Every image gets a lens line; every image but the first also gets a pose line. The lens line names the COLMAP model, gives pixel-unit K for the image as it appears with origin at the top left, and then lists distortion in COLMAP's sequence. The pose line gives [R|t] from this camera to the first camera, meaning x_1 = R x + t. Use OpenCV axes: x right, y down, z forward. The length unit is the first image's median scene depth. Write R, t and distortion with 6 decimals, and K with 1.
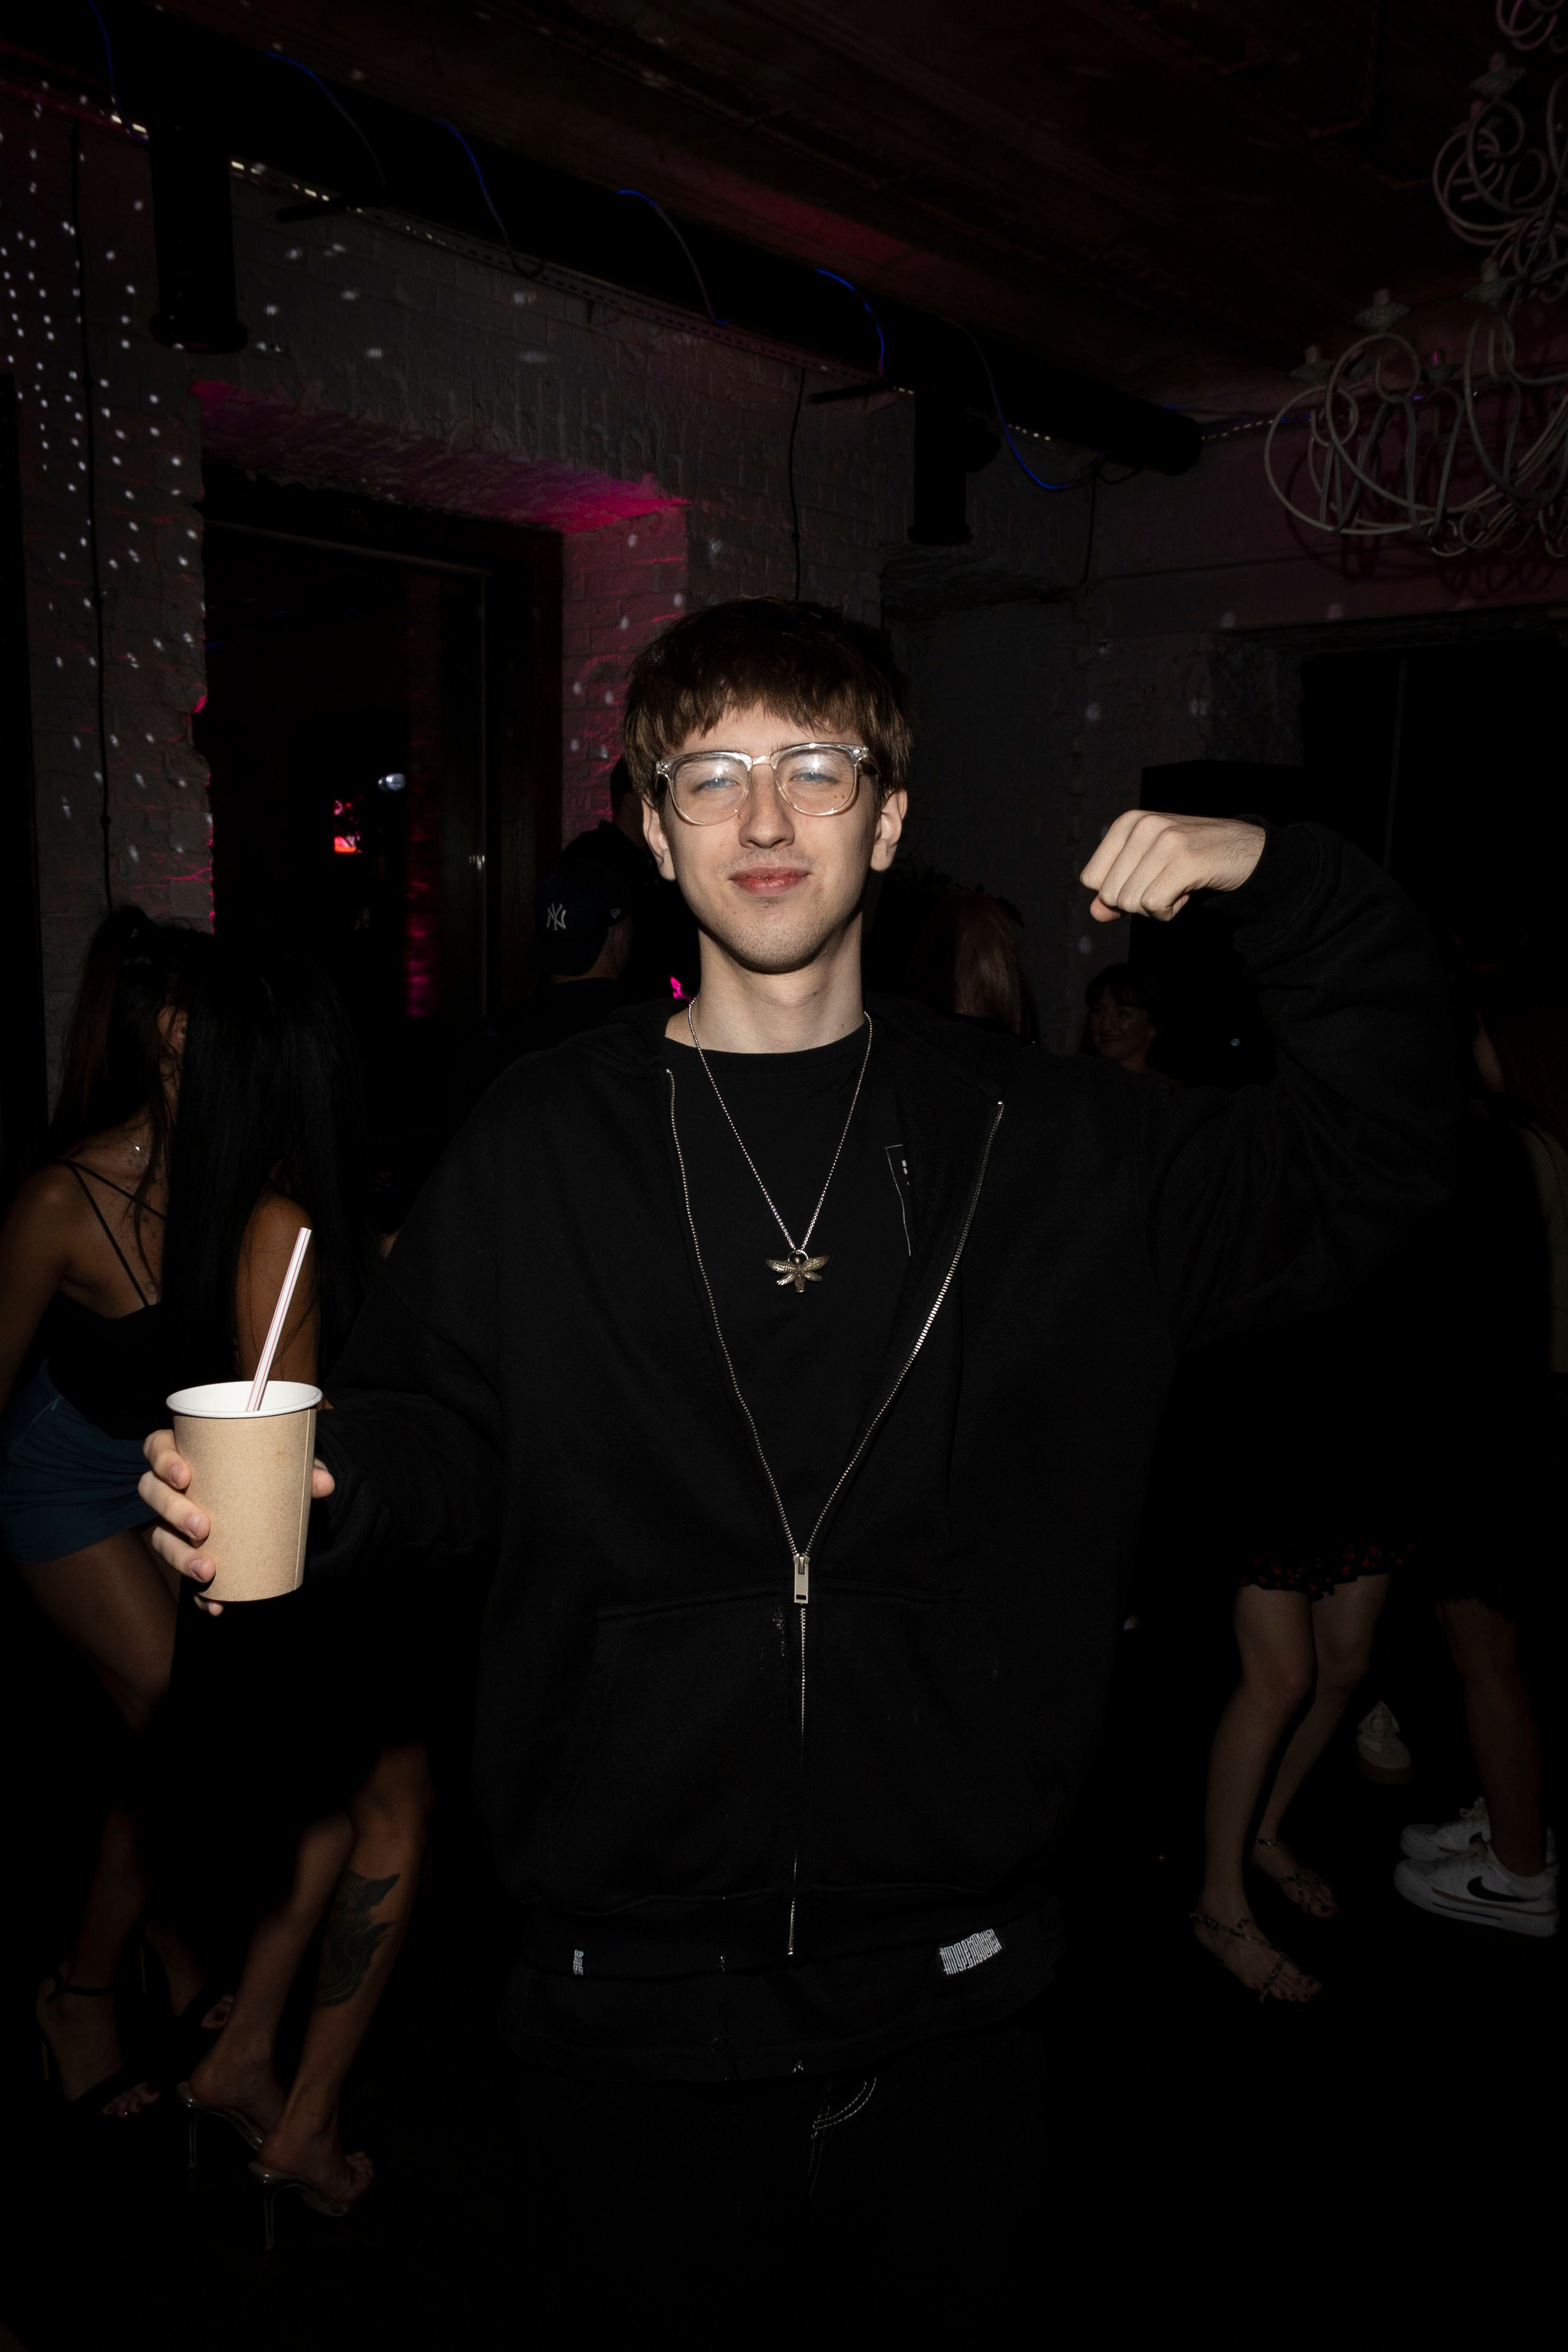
lens RADIAL K [[1219.8, 0, 782.9], [0, 1219.8, 1181.7], [0, 0, 1]] dist [0.000765, -0.000209]
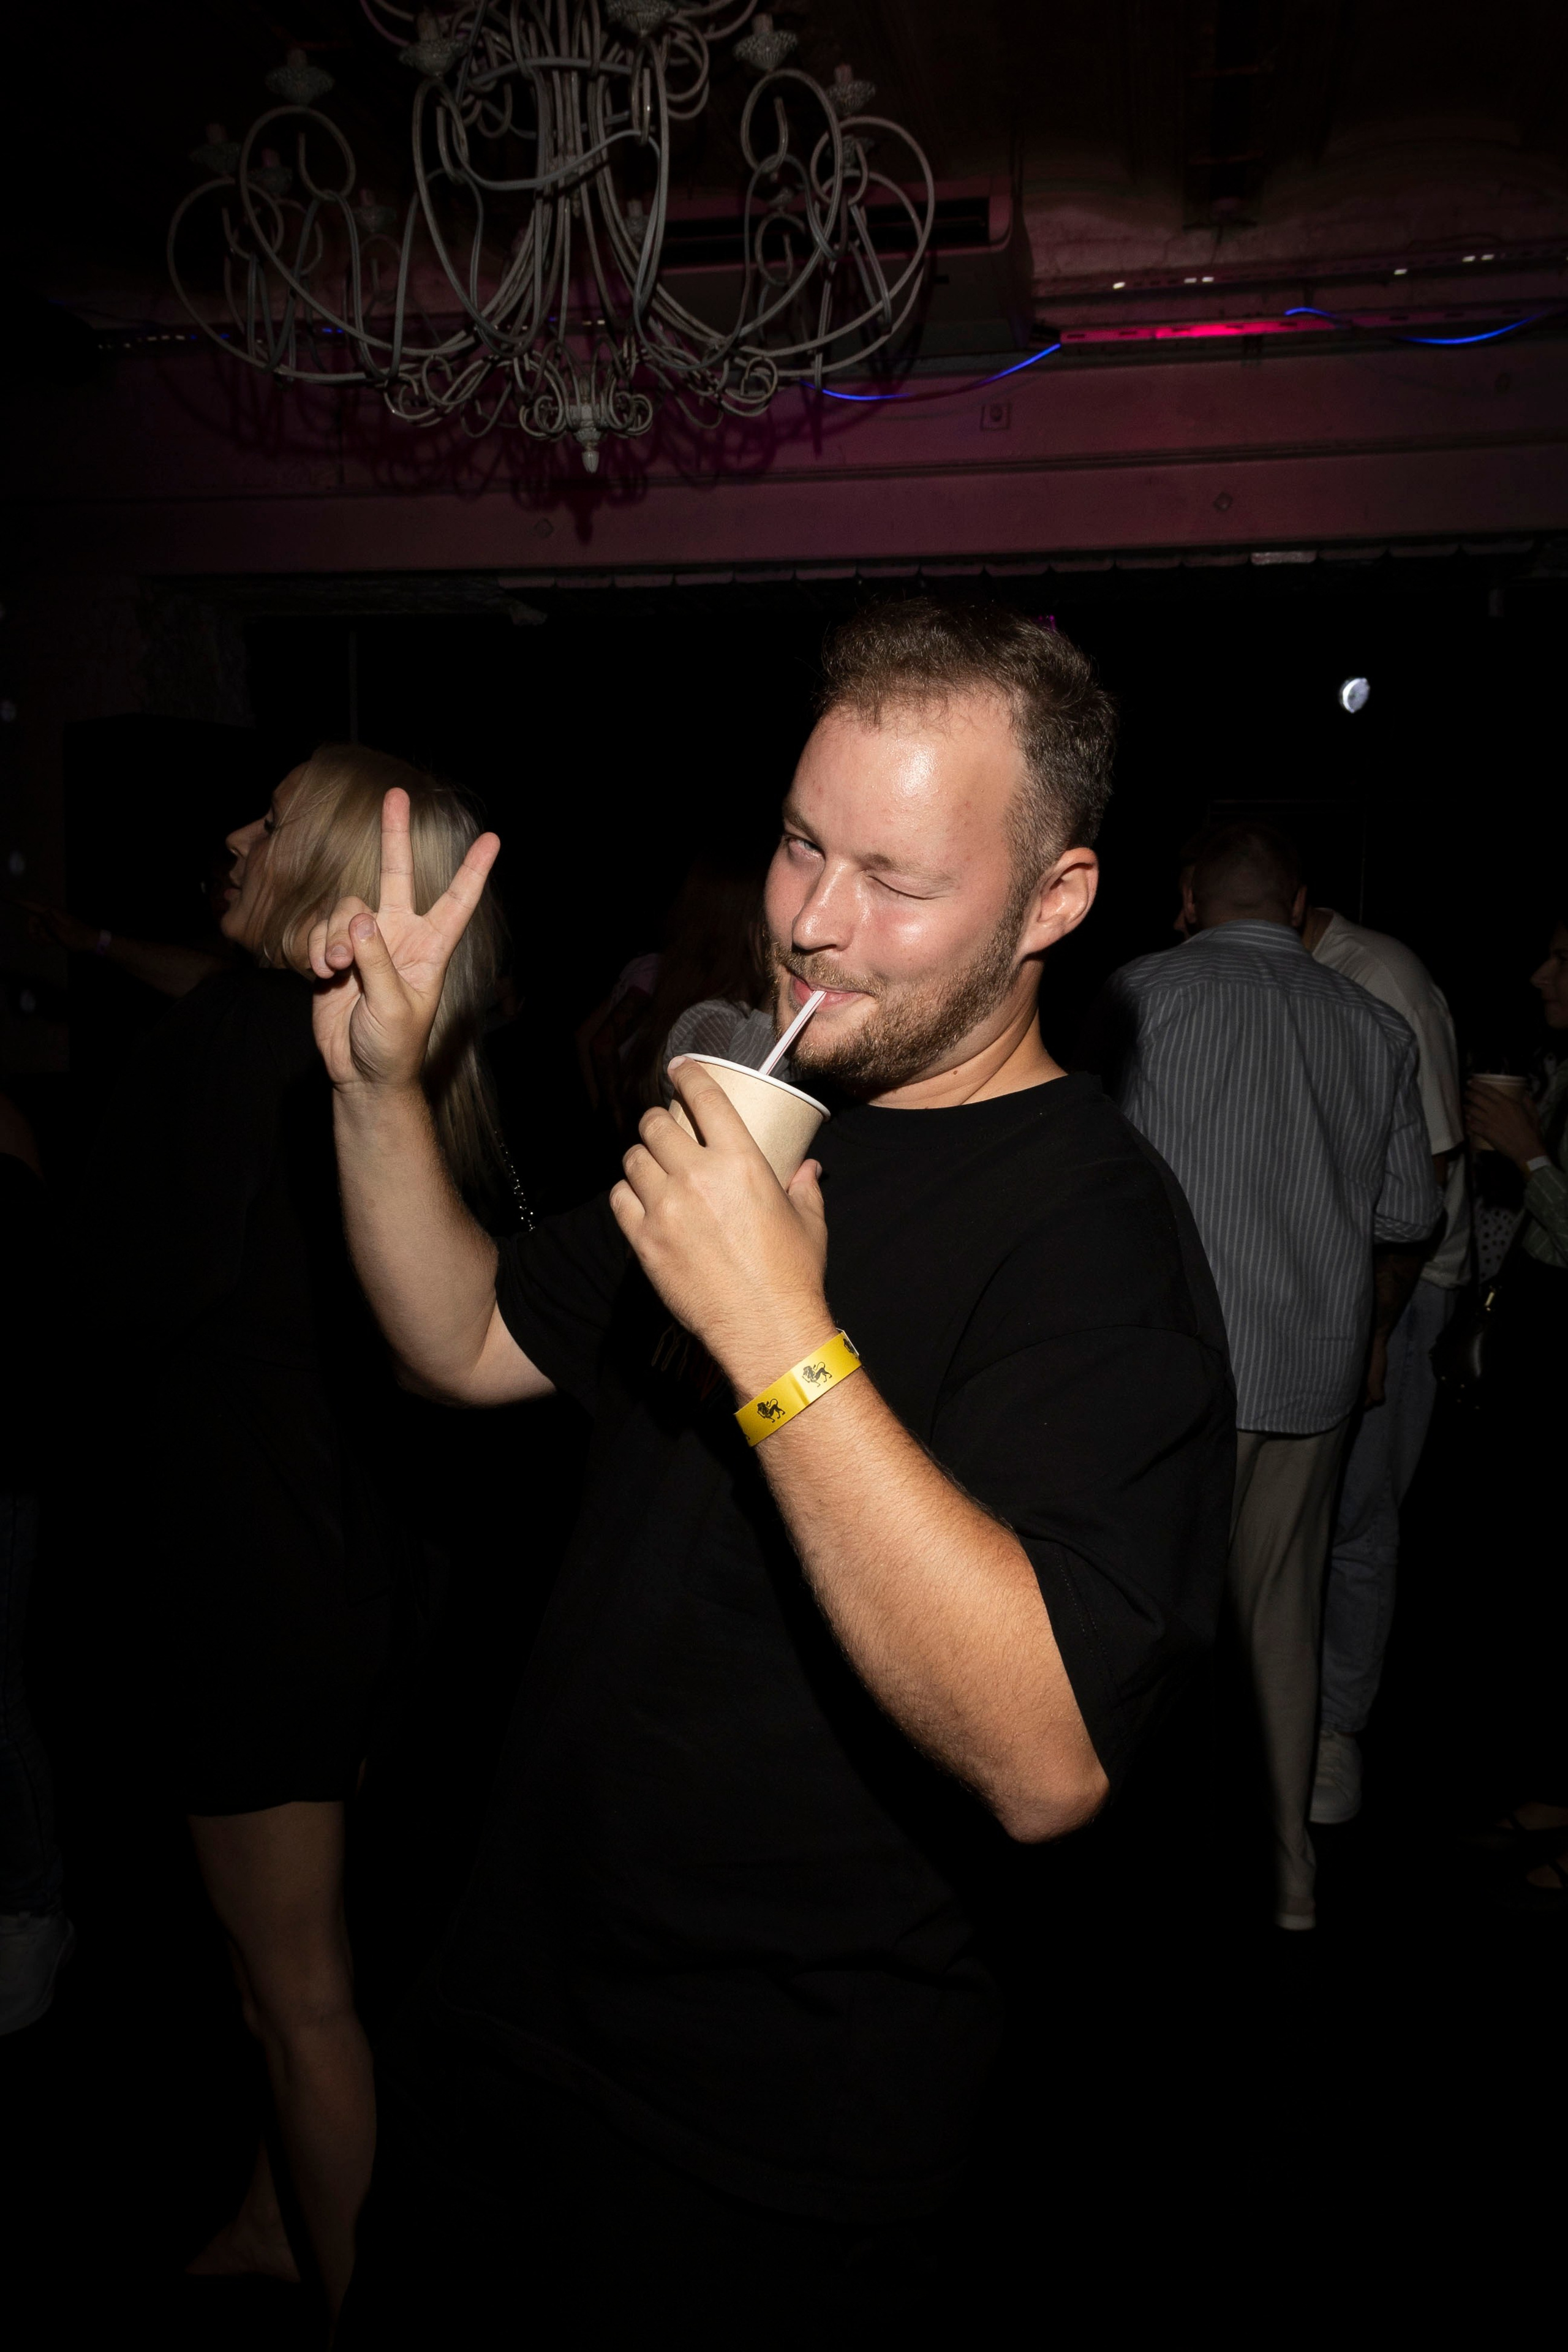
lens RADIAL K [[1219.8, 0, 781.4], [0, 1219.8, 1176.6], [0, 0, 1]] dist [0.000765, -0.000209]
pose [[0.707420, -0.083547, 0.701838, 0.099652], [0.099116, 0.994903, 0.018529, 0.008062], [-0.699809, 0.056455, 0.712096, 0.264445]]
